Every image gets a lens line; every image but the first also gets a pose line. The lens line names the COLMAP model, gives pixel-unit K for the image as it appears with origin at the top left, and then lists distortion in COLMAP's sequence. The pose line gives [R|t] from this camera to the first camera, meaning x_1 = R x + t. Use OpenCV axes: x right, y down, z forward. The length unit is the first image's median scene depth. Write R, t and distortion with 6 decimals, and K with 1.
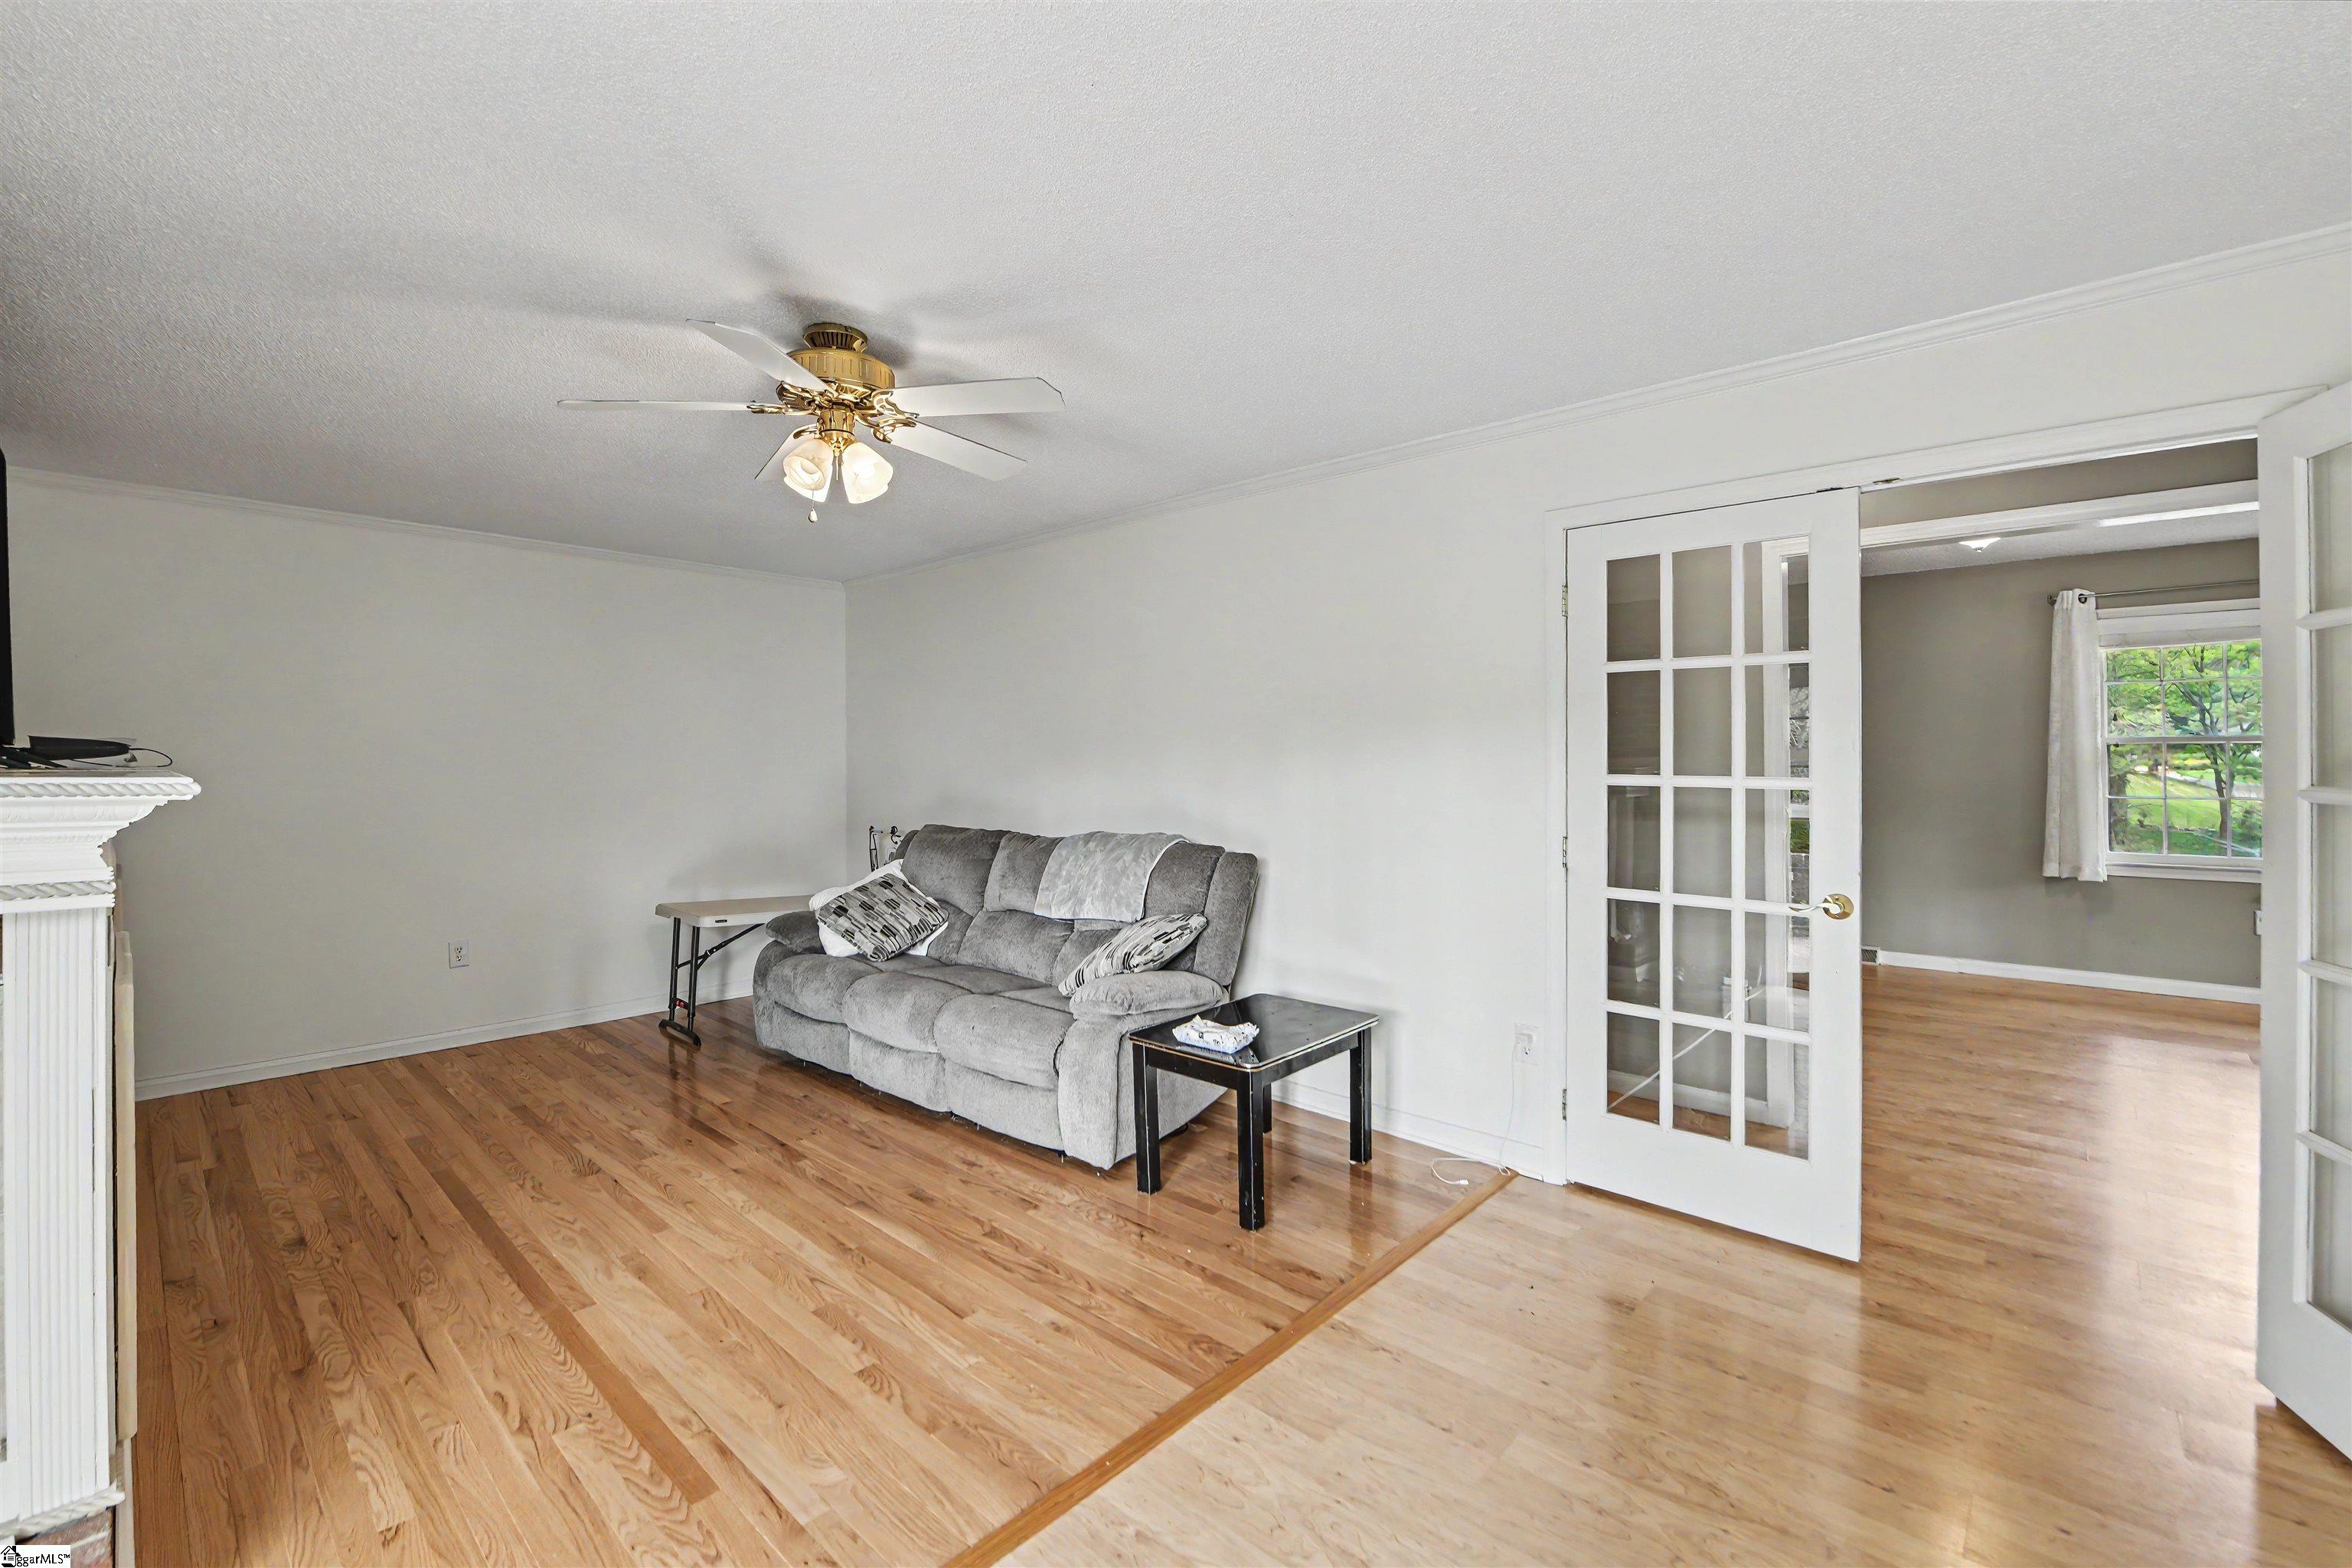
lens RADIAL K [[987.8, 0, 1164.2], [0, 987.8, 750.5], [0, 0, 1]] dist [-0.011601, -0.002592]
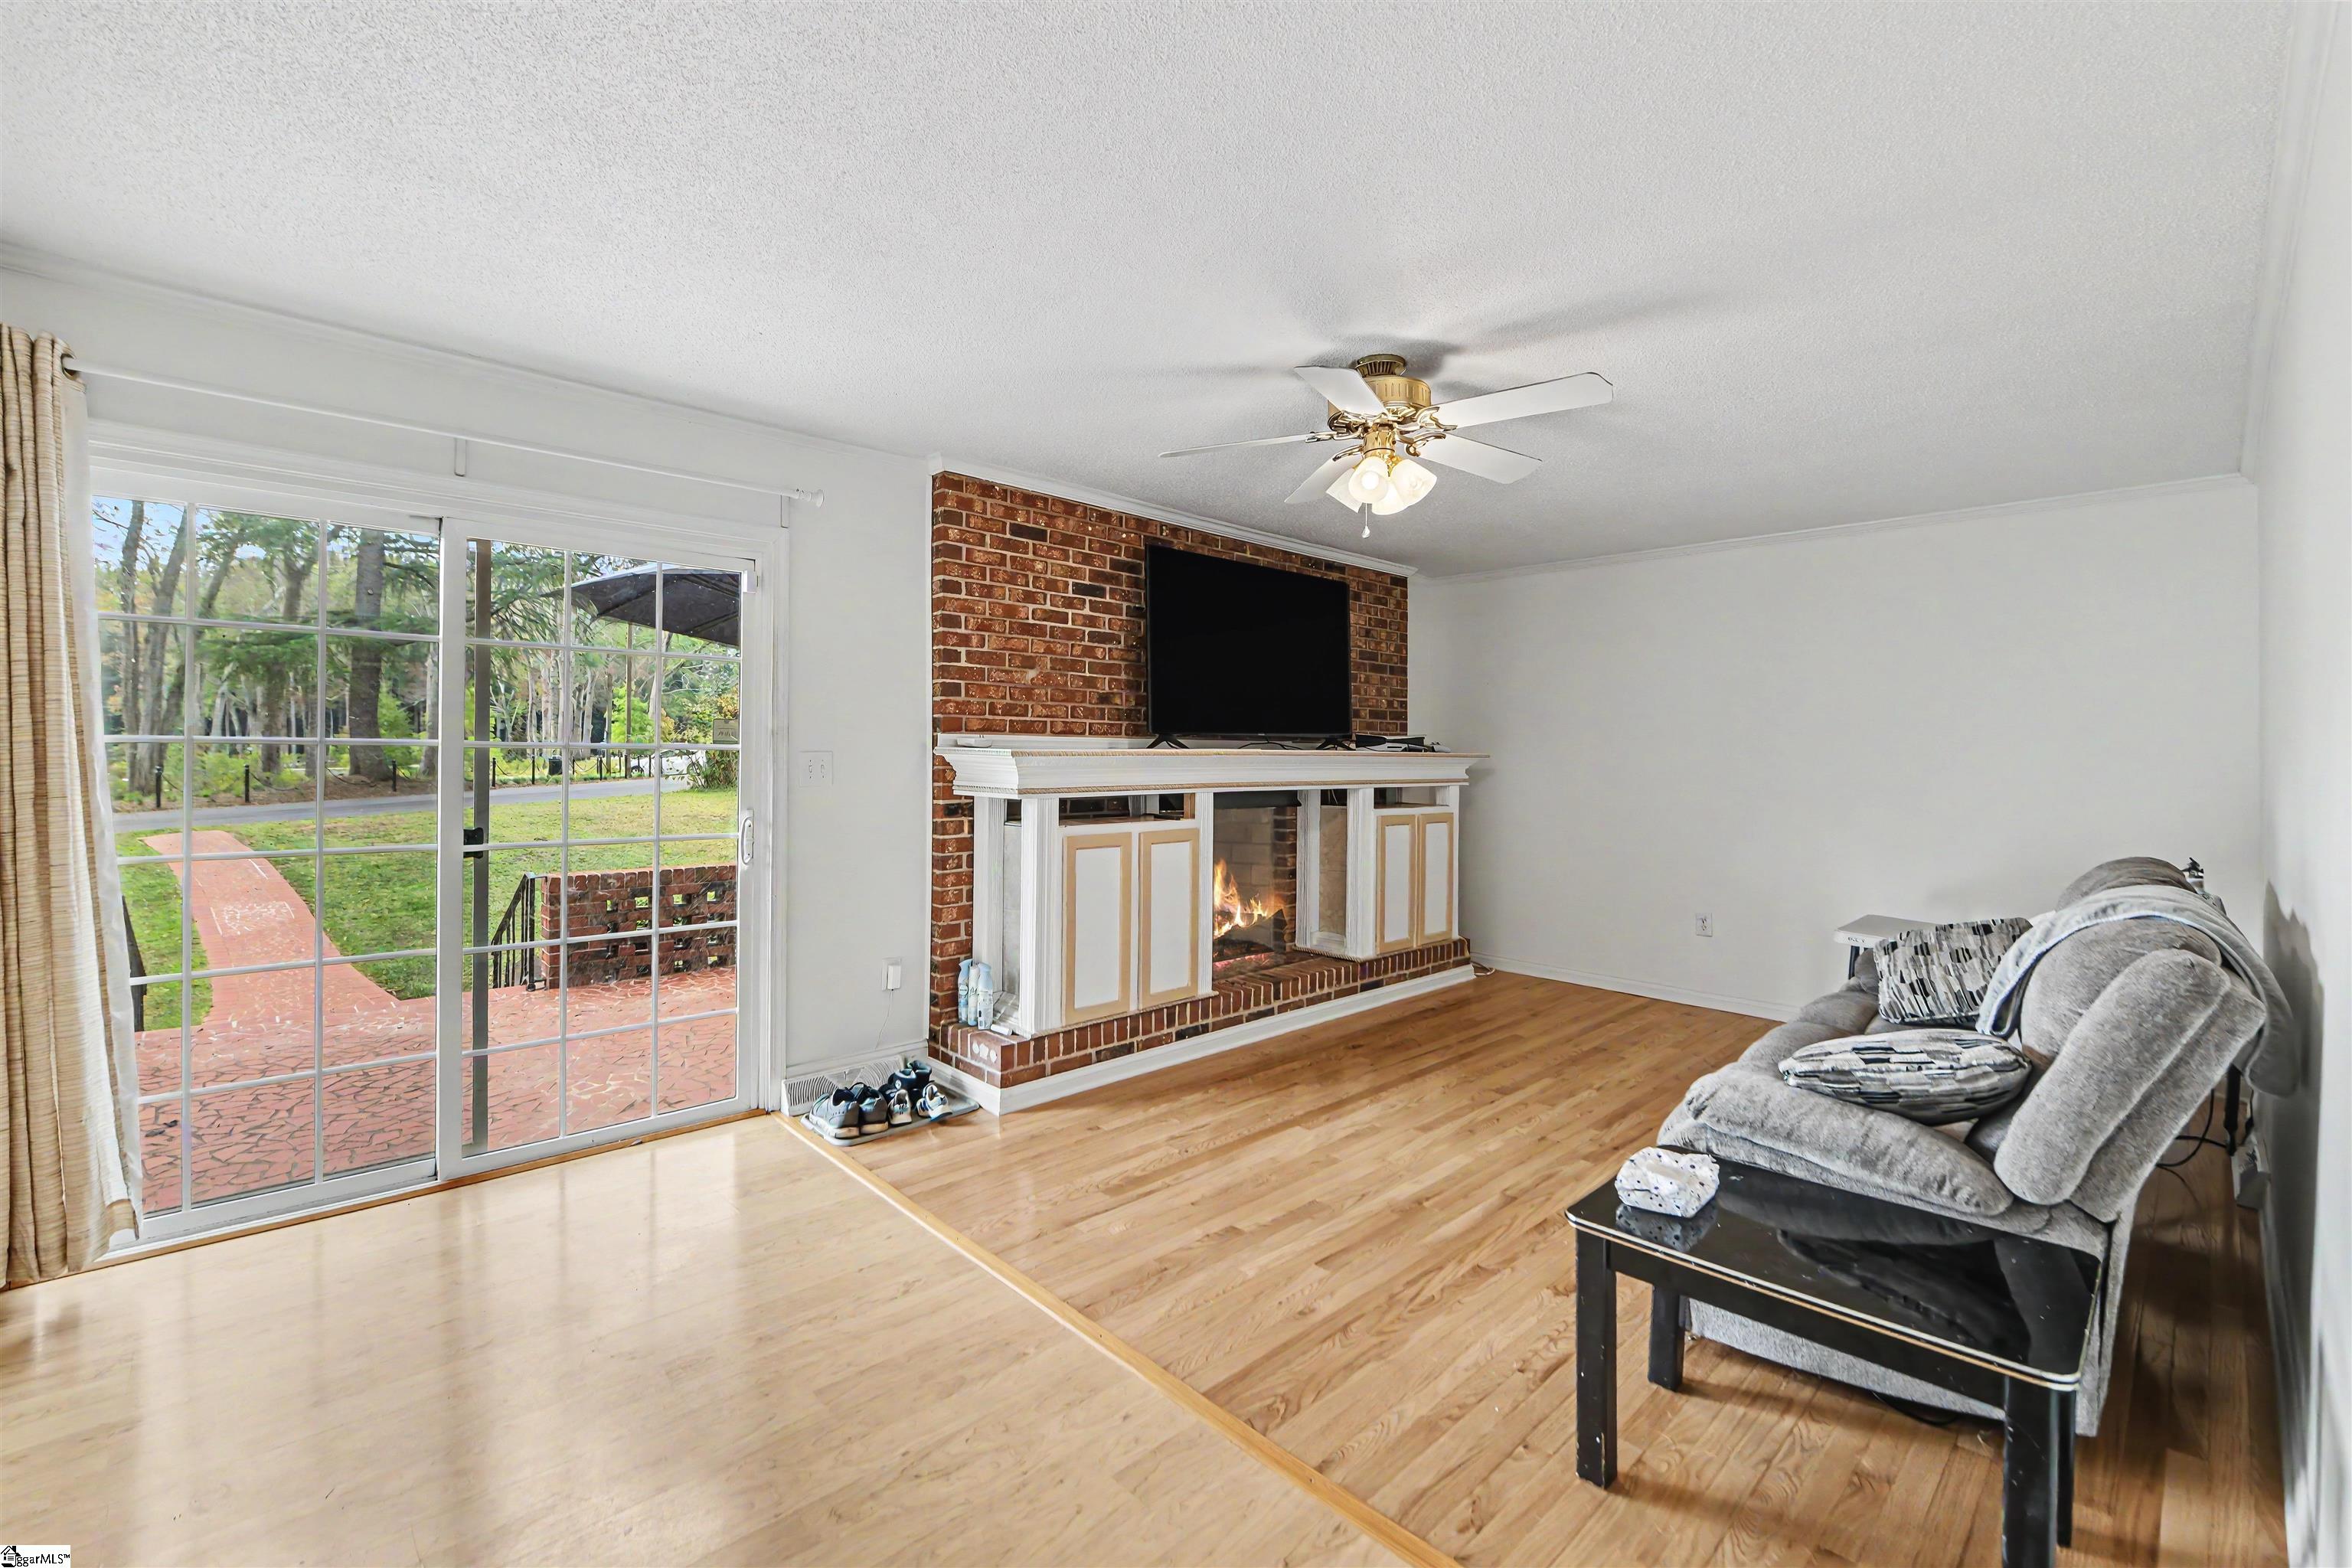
lens RADIAL K [[1001.9, 0, 1160.6], [0, 1001.9, 755.0], [0, 0, 1]] dist [-0.013205, -0.000817]
pose [[-0.070592, 0.006886, -0.997482, 0.628262], [0.001016, 0.999976, 0.006831, 0.010092], [0.997505, -0.000531, -0.070597, 0.642543]]
